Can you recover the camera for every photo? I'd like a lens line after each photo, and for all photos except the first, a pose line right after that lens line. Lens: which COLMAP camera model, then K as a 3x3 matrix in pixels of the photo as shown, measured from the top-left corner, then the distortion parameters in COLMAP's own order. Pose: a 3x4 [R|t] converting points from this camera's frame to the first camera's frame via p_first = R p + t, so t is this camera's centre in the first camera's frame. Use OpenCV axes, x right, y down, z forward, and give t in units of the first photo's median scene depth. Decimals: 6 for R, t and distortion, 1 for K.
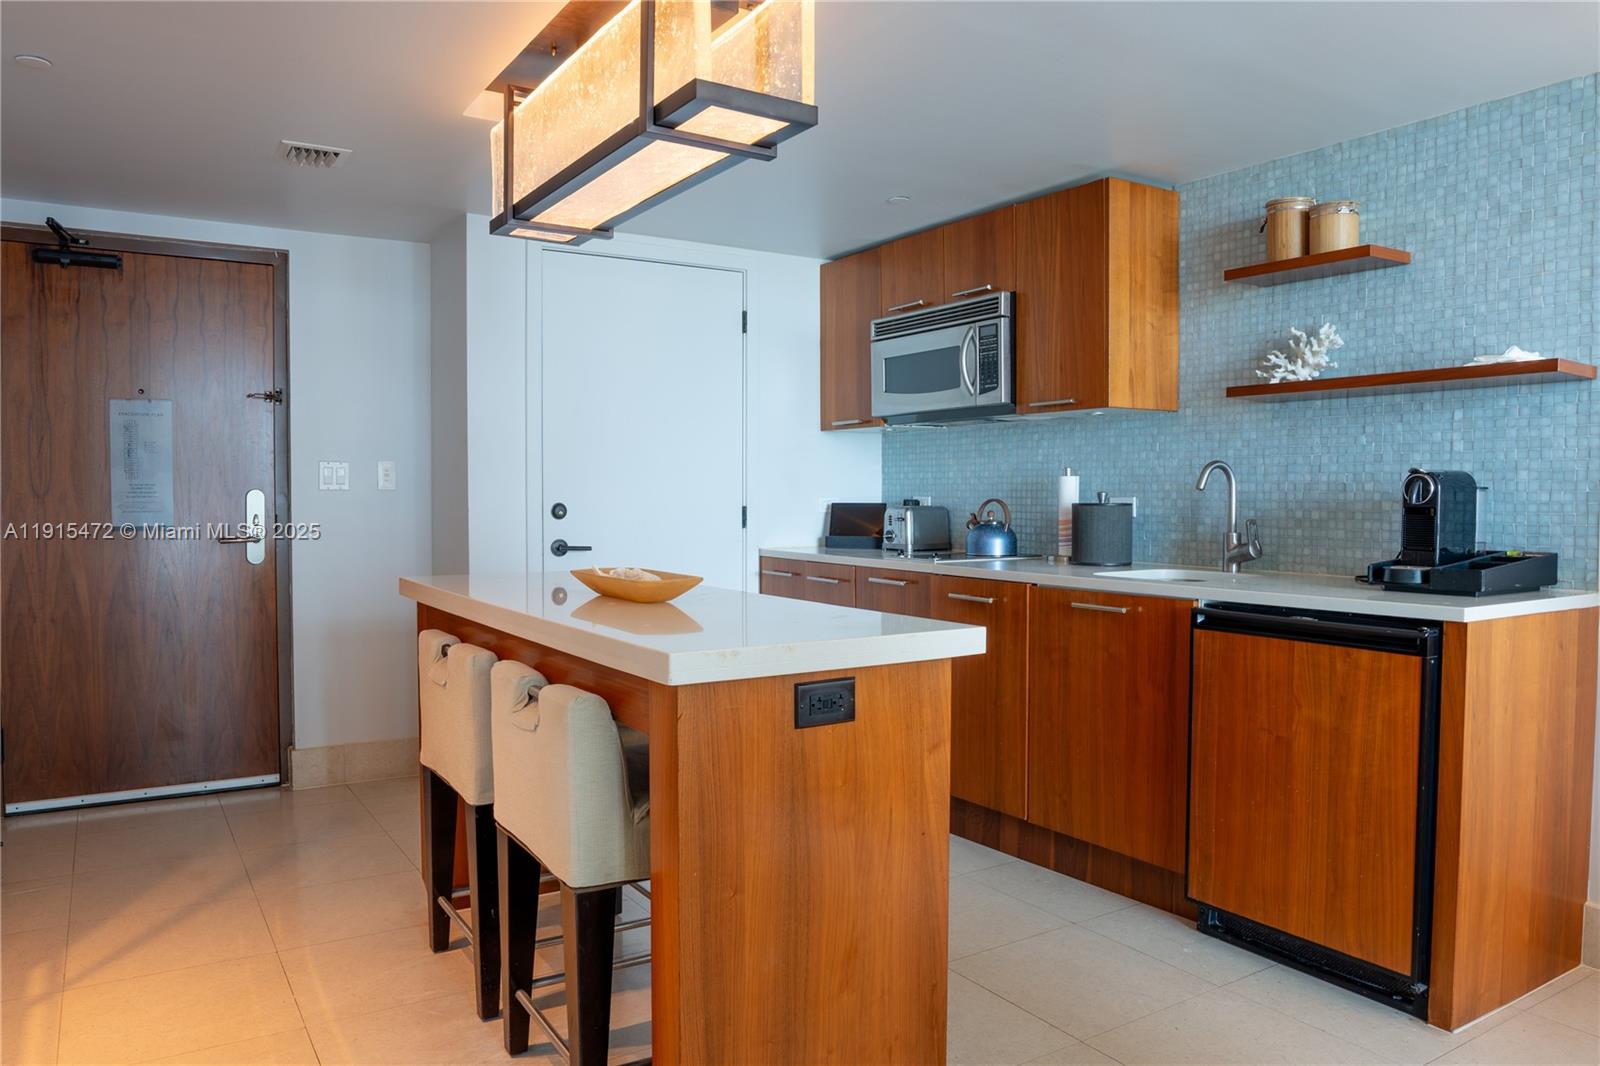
lens RADIAL K [[1109.4, 0, 800.0], [0, 1109.4, 533.0], [0, 0, 1]] dist [-0.073579, 0.037838]
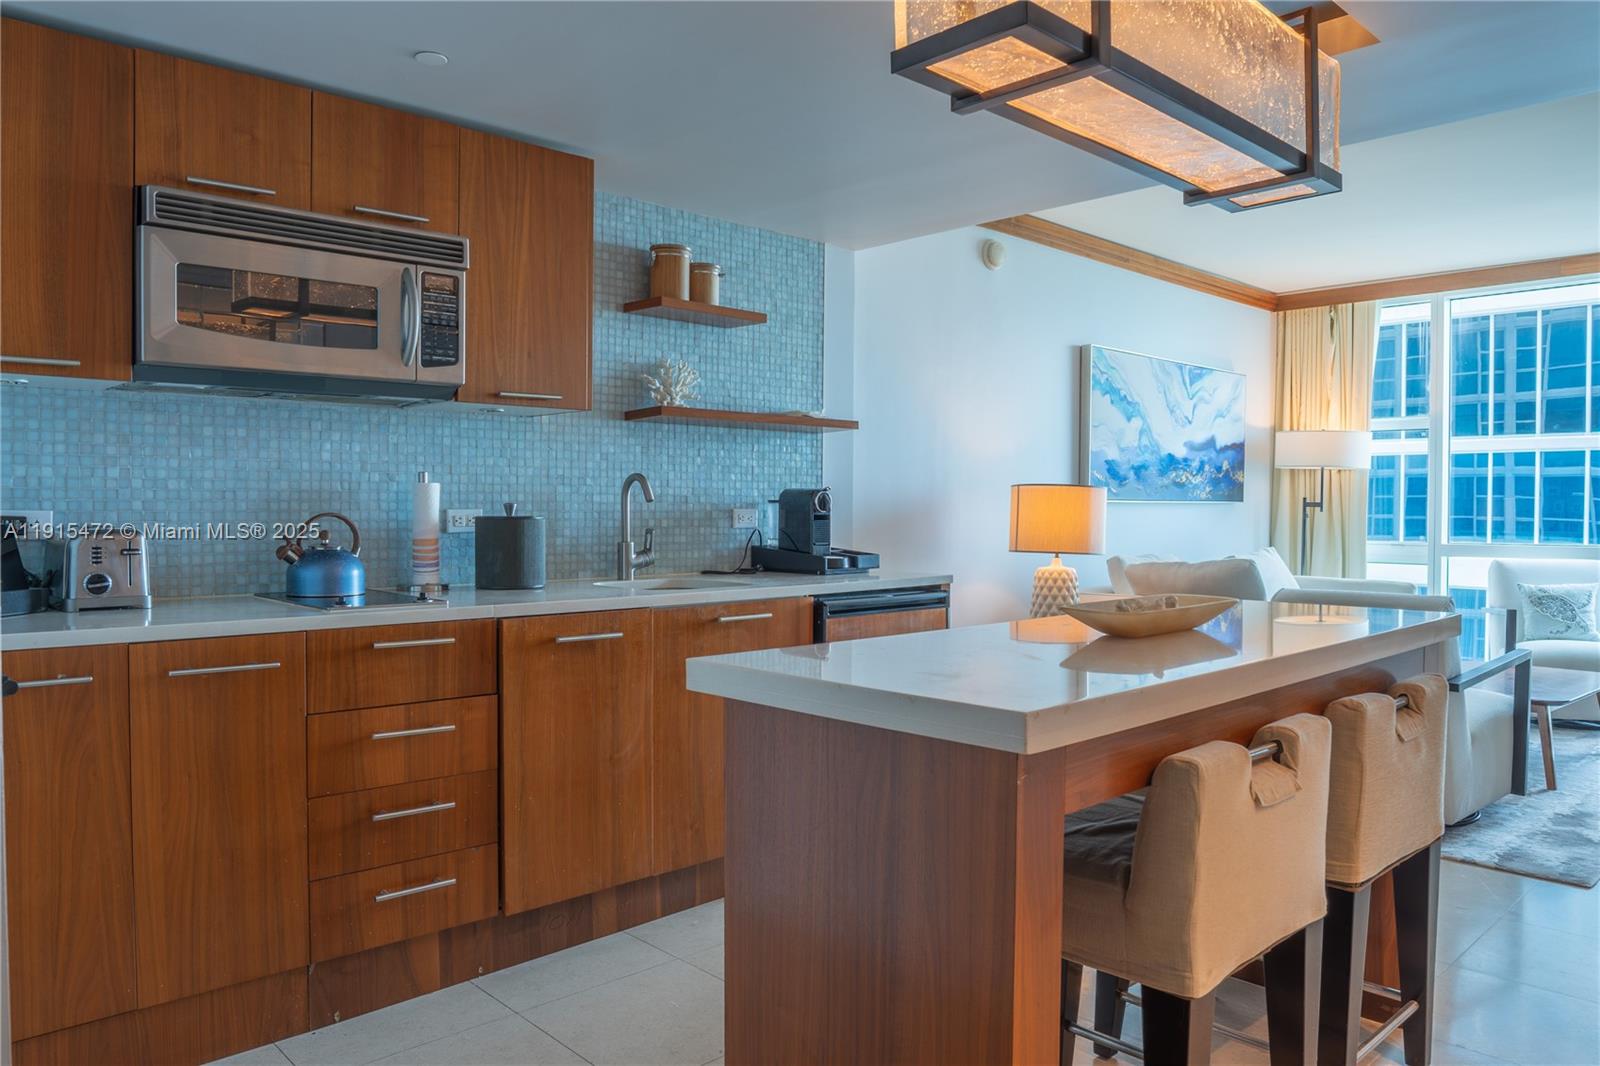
lens RADIAL K [[1109.4, 0, 800.0], [0, 1109.4, 533.0], [0, 0, 1]] dist [-0.073579, 0.037838]
pose [[-0.189584, -0.026619, 0.981504, -0.684149], [0.031367, 0.998958, 0.033151, -0.039453], [-0.981363, 0.037071, -0.188551, 1.051123]]
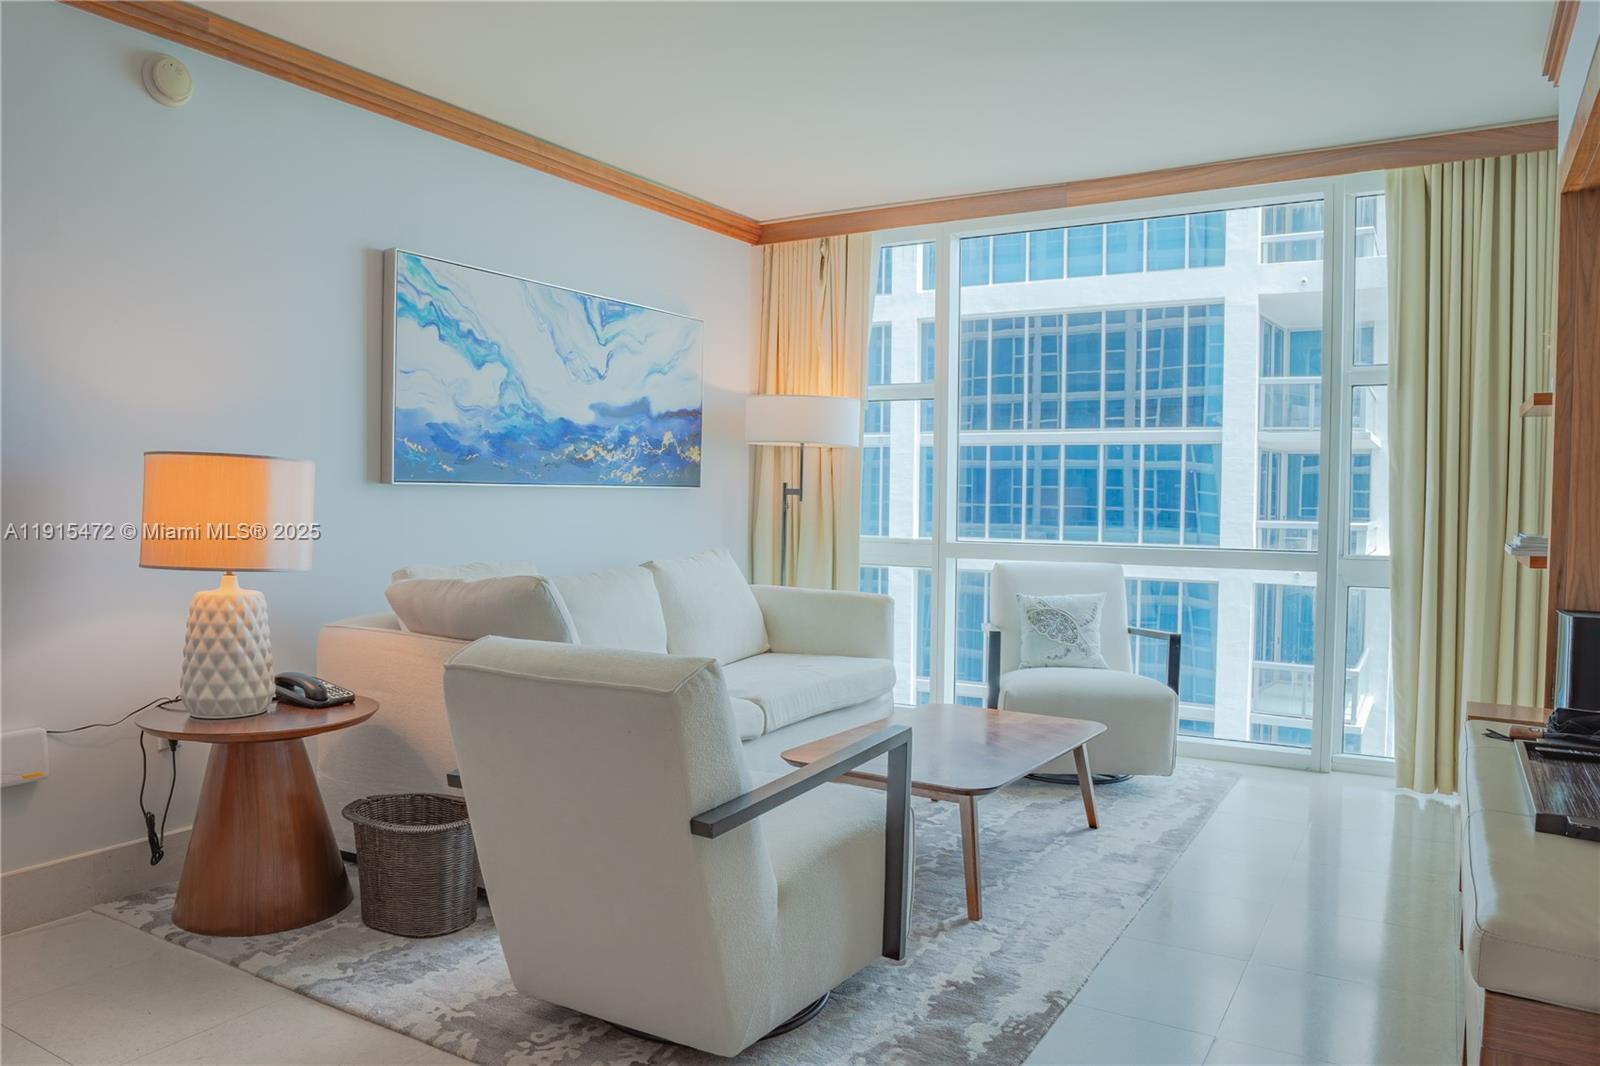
lens RADIAL K [[1109.4, 0, 800.0], [0, 1109.4, 533.0], [0, 0, 1]] dist [-0.073579, 0.037838]
pose [[-0.449760, -0.037780, 0.892350, -0.296031], [0.019034, 0.998473, 0.051867, -0.017846], [-0.892947, 0.040313, -0.448354, 0.425426]]
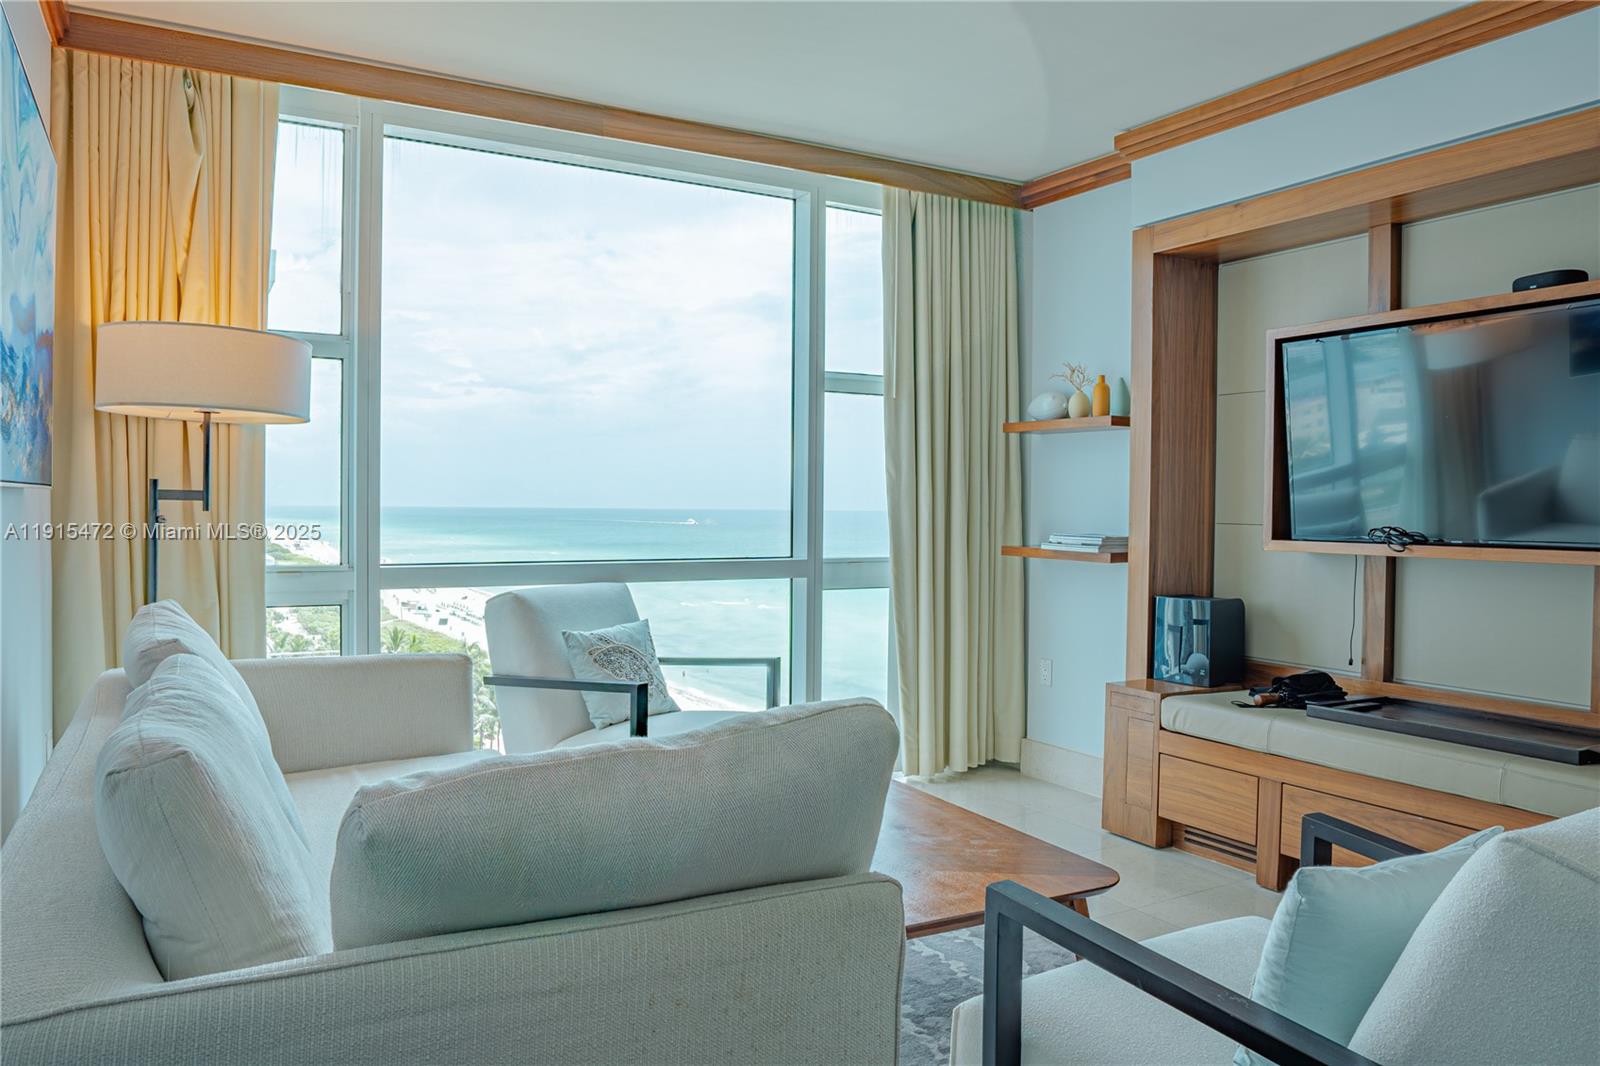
lens RADIAL K [[1135.2, 0, 800.0], [0, 1135.2, 533.0], [0, 0, 1]] dist [-0.058769, 0.028999]
pose [[-0.998938, -0.013642, 0.044011, 0.602294], [-0.010920, 0.998047, 0.061508, -0.026361], [-0.044764, 0.060962, -0.997136, 0.630509]]
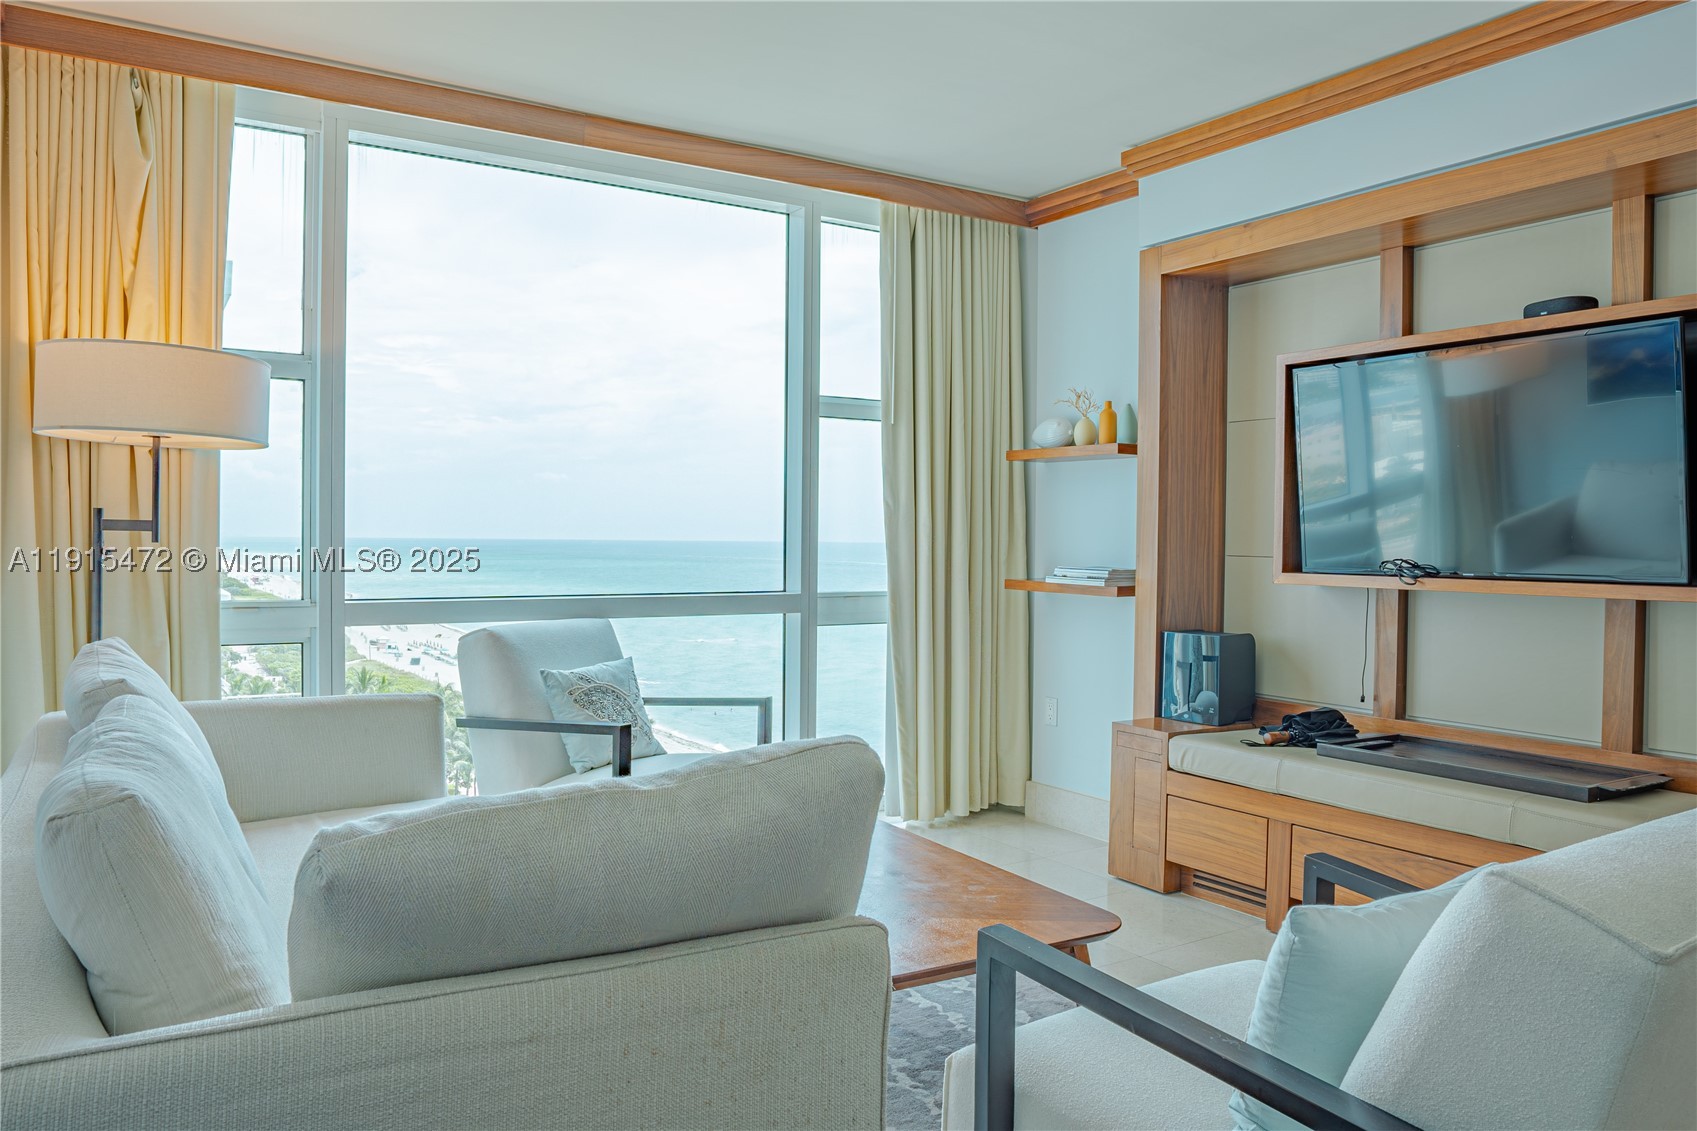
lens RADIAL K [[1204.0, 0, 848.5], [0, 1204.0, 565.5], [0, 0, 1]] dist [-0.058769, 0.028999]
pose [[-0.999910, -0.013218, 0.002314, 0.596157], [-0.013054, 0.998078, 0.060573, -0.026810], [-0.003110, 0.060537, -0.998161, 0.640817]]
